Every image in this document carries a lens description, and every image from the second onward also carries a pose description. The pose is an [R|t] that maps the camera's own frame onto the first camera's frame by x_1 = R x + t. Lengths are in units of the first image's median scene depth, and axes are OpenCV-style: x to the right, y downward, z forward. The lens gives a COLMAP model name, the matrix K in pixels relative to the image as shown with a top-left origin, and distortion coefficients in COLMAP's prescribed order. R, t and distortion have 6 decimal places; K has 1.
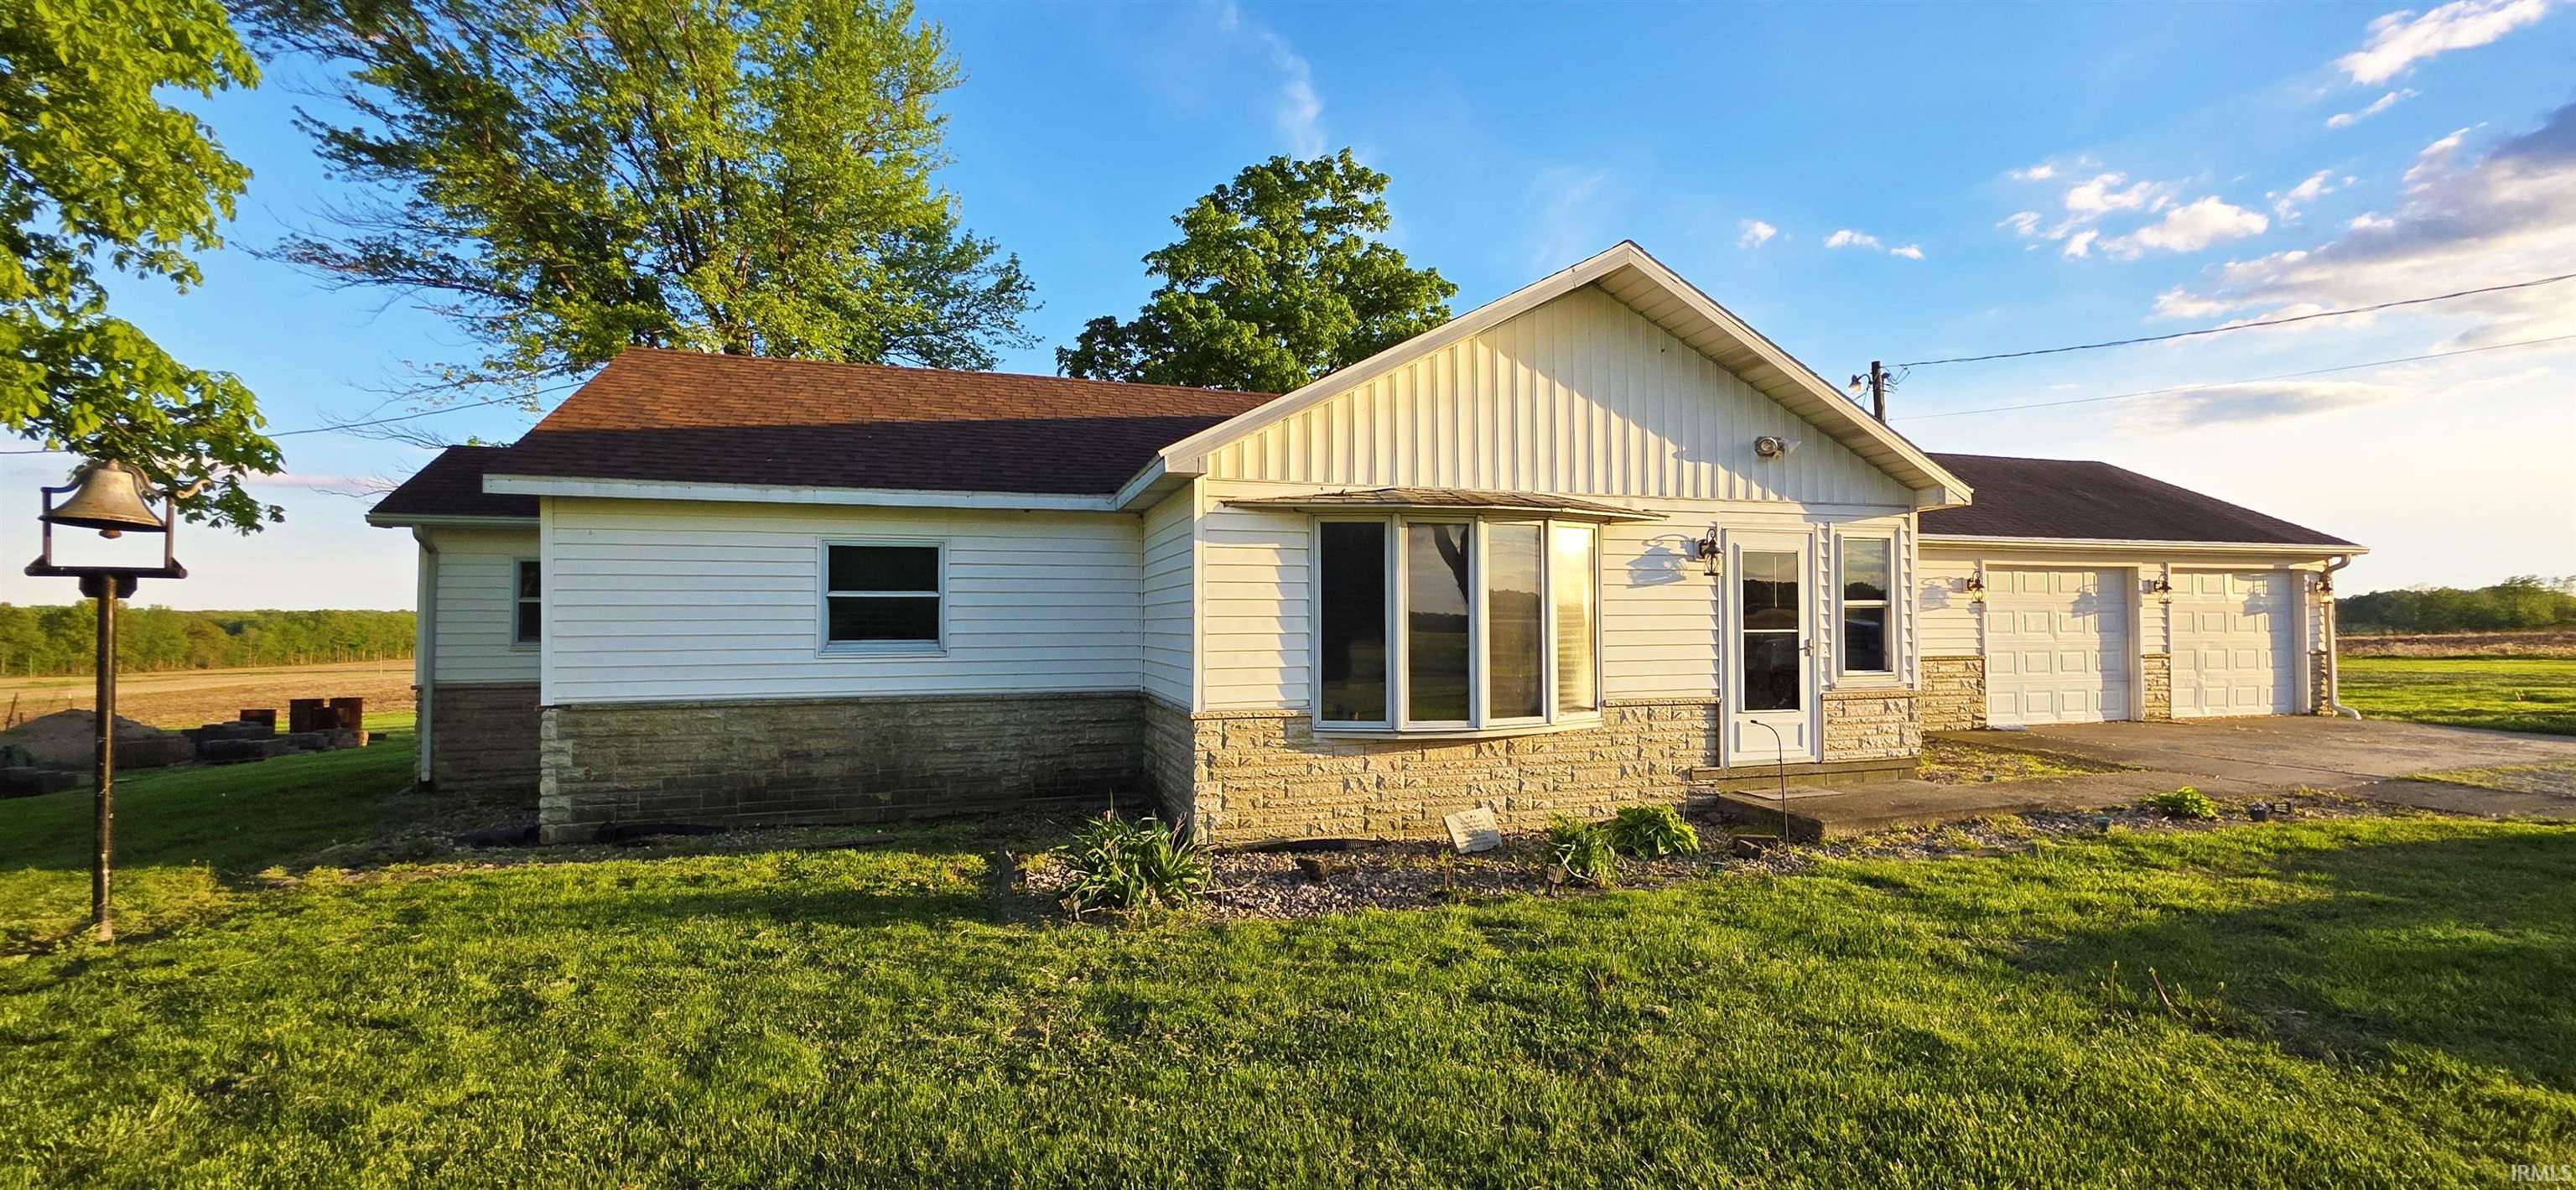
lens RADIAL K [[1028.8, 0, 1285.7], [0, 1028.8, 590.3], [0, 0, 1]] dist [0.000505, -0.002596]
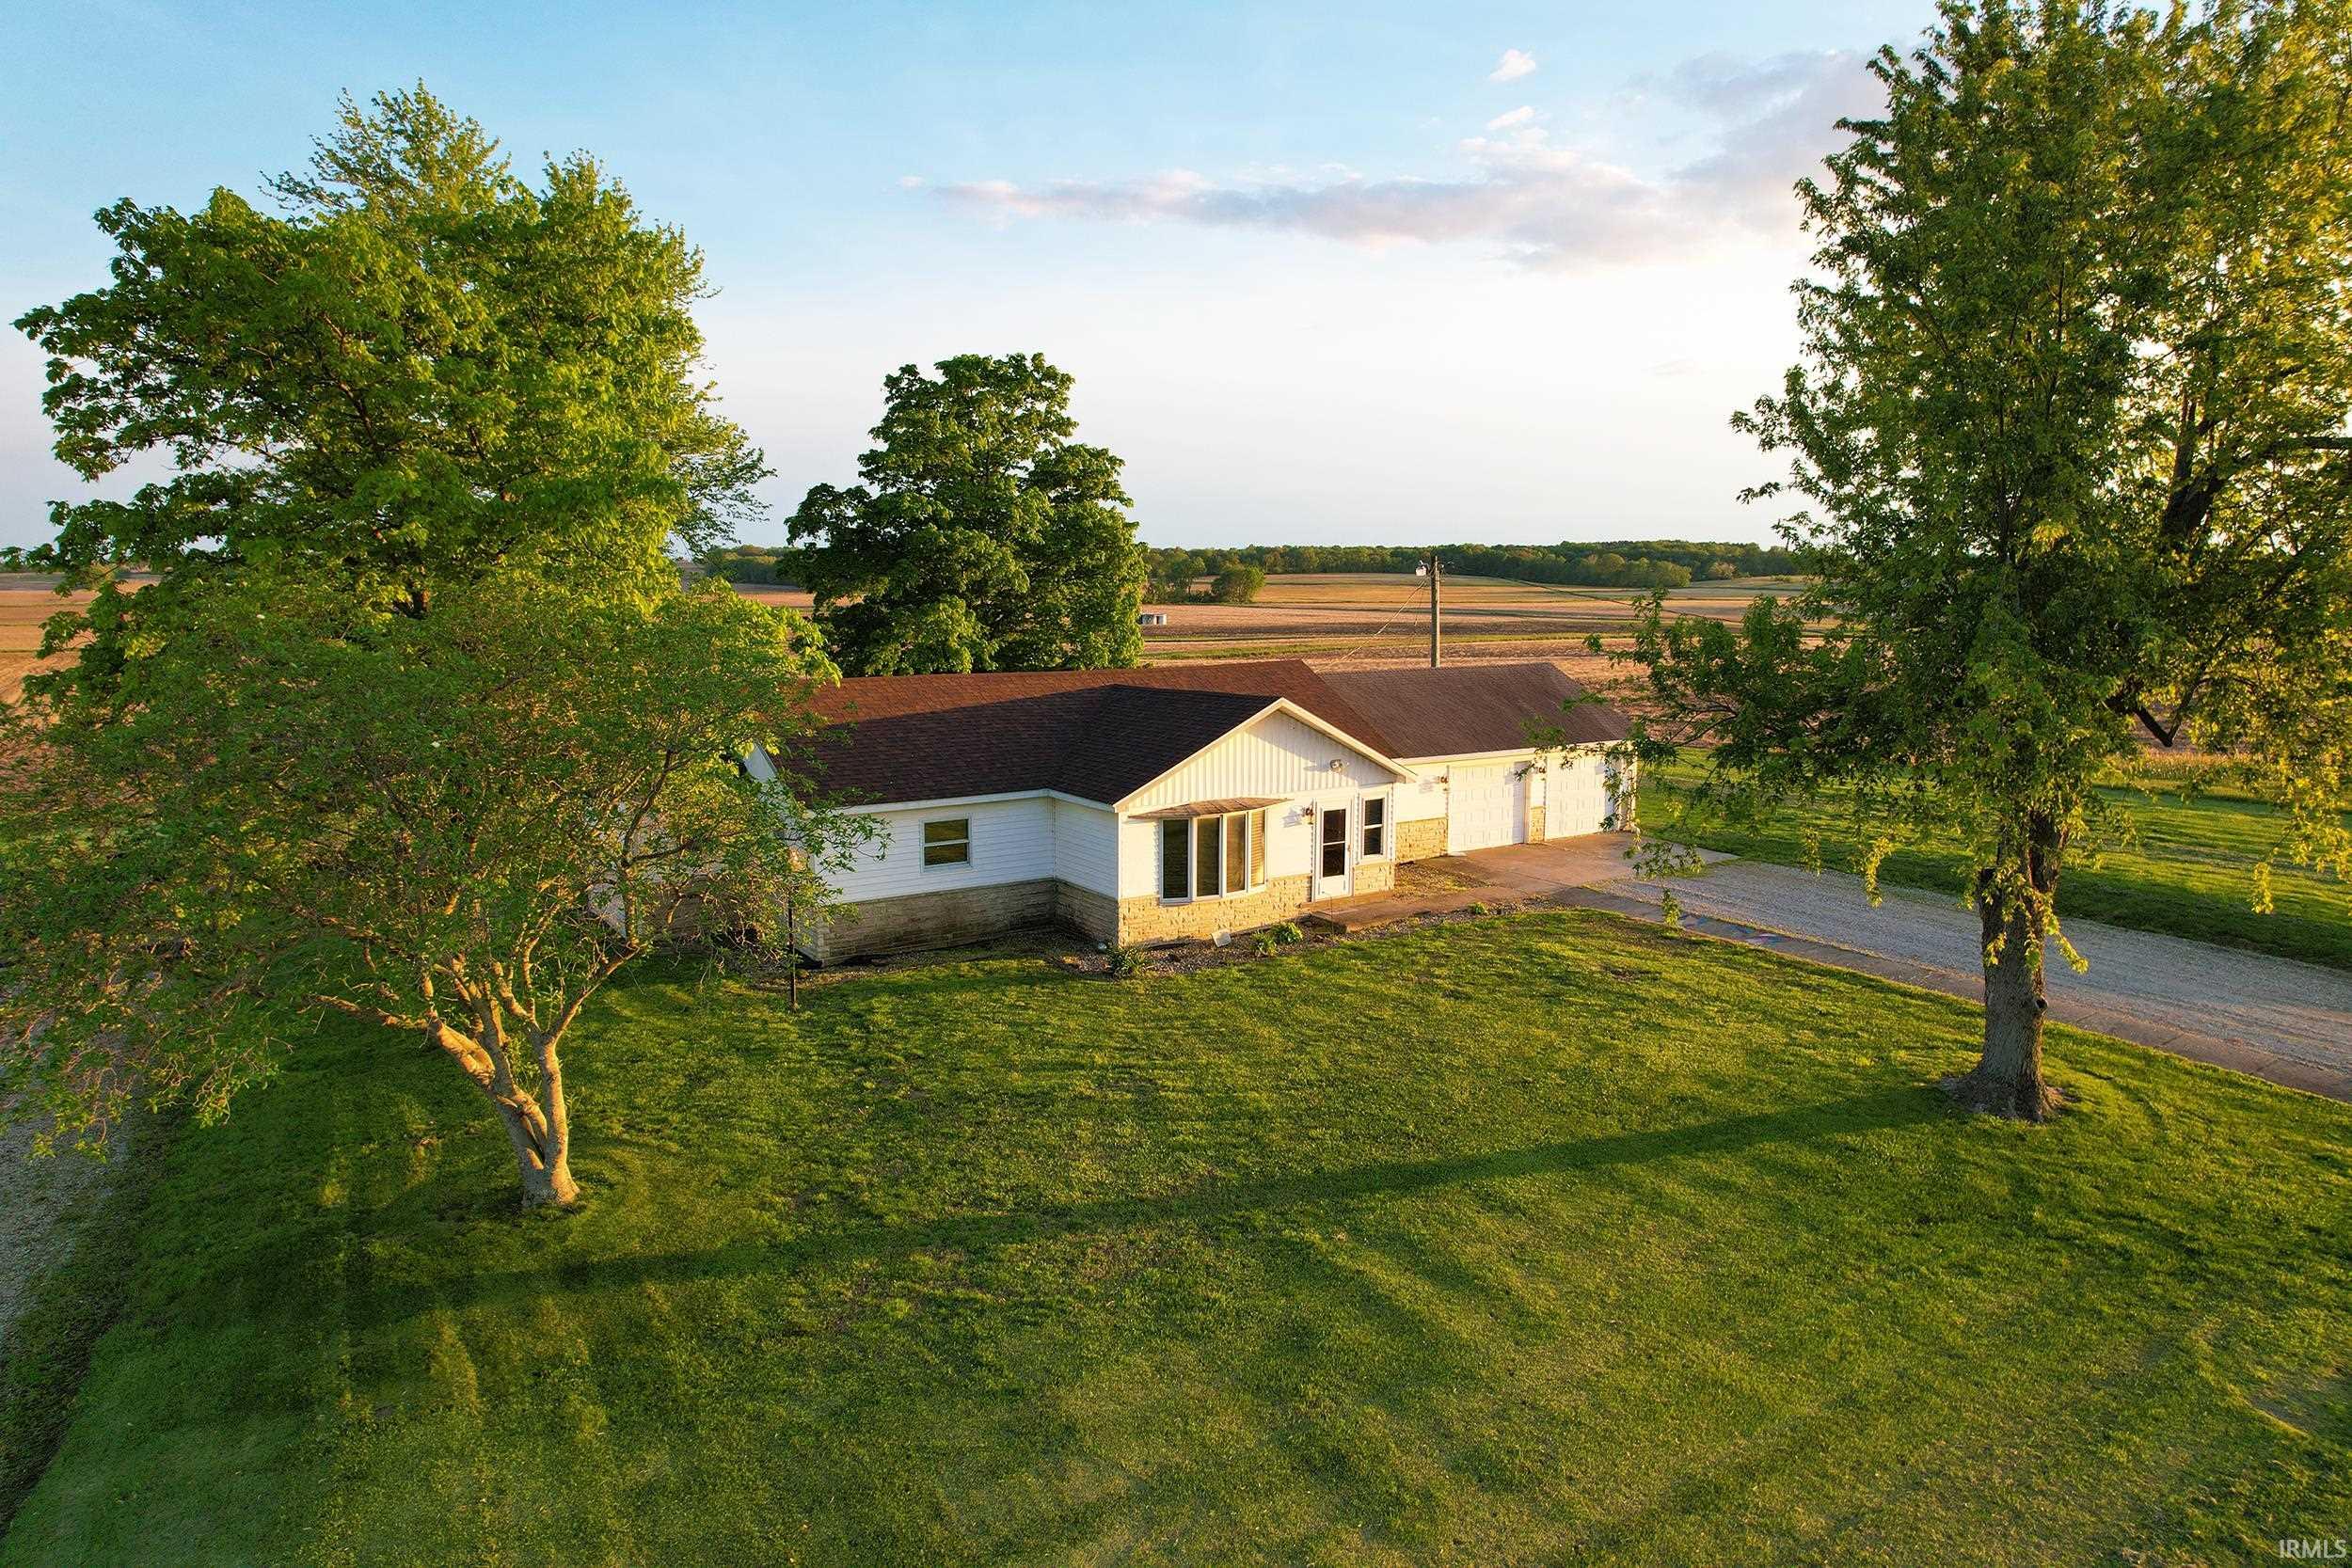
lens RADIAL K [[1496.4, 0, 1173.0], [0, 1496.4, 794.0], [0, 0, 1]] dist [-0.067292, 0.043050]
pose [[0.957362, -0.036094, 0.286627, -0.848848], [-0.015753, 0.984165, 0.176551, -0.666310], [-0.288461, -0.173539, 0.941634, -2.075885]]
